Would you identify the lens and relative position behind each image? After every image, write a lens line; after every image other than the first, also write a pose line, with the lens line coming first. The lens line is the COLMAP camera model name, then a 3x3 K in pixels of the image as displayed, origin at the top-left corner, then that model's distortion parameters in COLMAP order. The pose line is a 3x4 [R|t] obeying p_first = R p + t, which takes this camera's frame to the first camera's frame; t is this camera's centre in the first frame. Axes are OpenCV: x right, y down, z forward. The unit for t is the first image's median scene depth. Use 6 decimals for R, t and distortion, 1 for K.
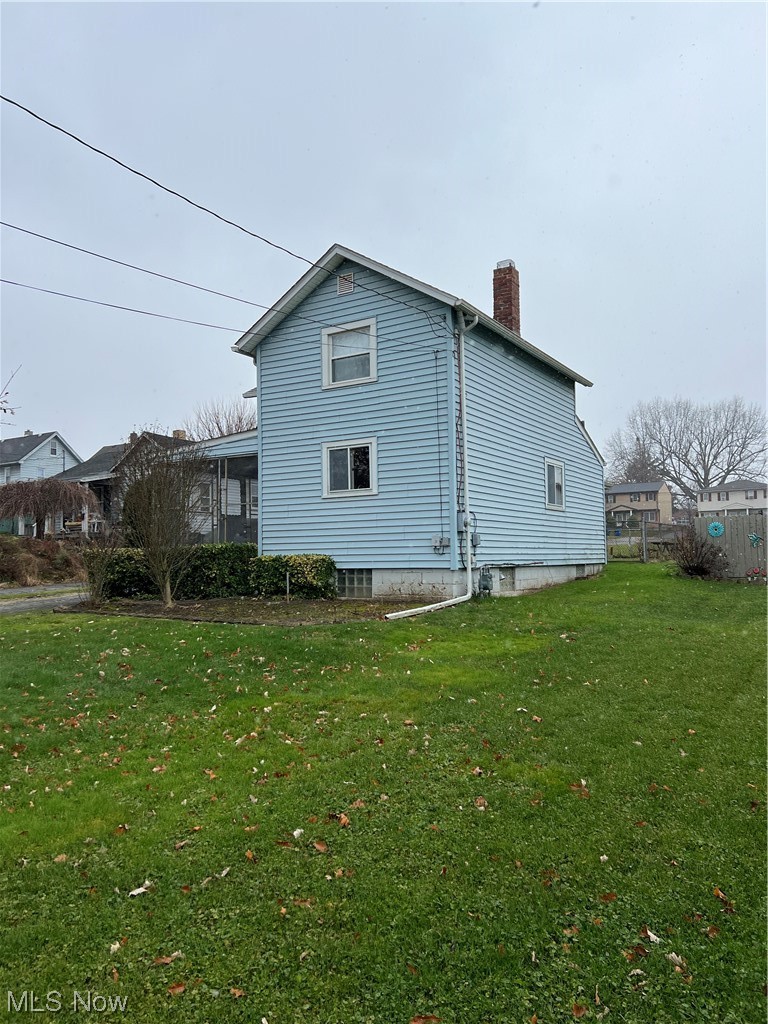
lens RADIAL K [[777.6, 0, 383.8], [0, 777.6, 512.4], [0, 0, 1]] dist [0.012673, 0.000530]
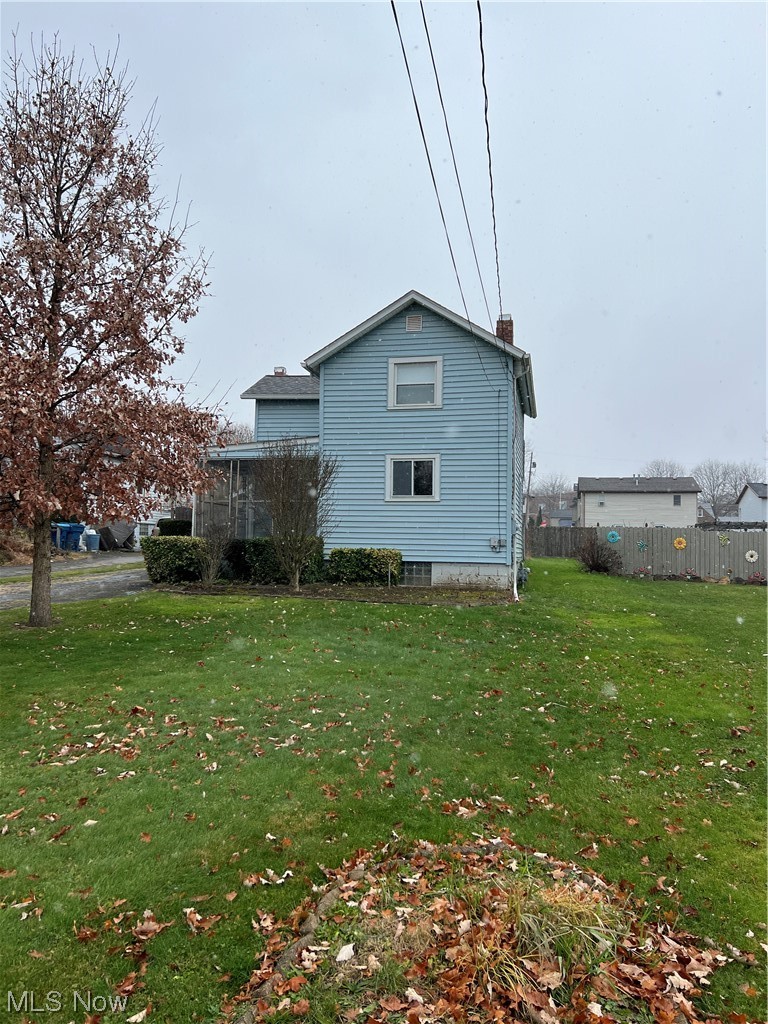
lens RADIAL K [[777.6, 0, 382.3], [0, 777.6, 510.7], [0, 0, 1]] dist [0.012673, 0.000530]
pose [[0.943291, 0.048231, 0.328446, -0.488556], [-0.050883, 0.998704, -0.000519, -0.003099], [-0.328046, -0.016222, 0.944523, -0.121120]]
